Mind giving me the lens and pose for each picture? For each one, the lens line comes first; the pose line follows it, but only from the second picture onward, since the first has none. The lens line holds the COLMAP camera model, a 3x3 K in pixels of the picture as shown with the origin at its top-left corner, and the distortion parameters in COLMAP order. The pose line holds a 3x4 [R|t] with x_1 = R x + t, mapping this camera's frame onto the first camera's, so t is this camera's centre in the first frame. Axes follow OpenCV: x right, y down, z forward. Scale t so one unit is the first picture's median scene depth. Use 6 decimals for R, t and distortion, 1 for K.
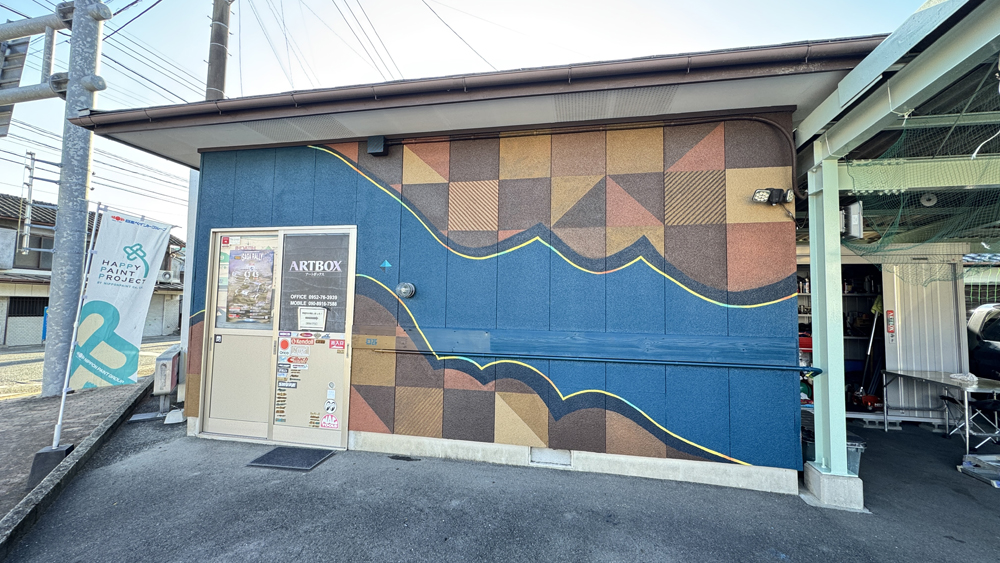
lens RADIAL K [[372.7, 0, 500.0], [0, 372.7, 281.5], [0, 0, 1]] dist [-0.002380, -0.000020]
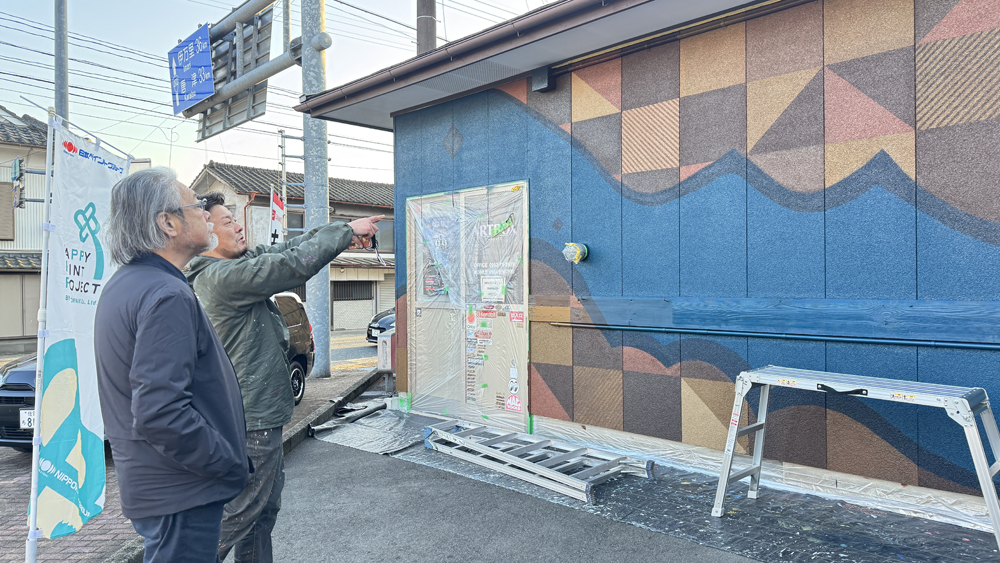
lens RADIAL K [[658.8, 0, 500.0], [0, 658.8, 281.5], [0, 0, 1]] dist [0.003846, -0.002246]
pose [[0.824190, -0.022245, -0.565876, 0.414717], [0.056013, 0.997531, 0.042369, 0.016847], [0.563536, -0.066617, 0.823401, -0.297977]]
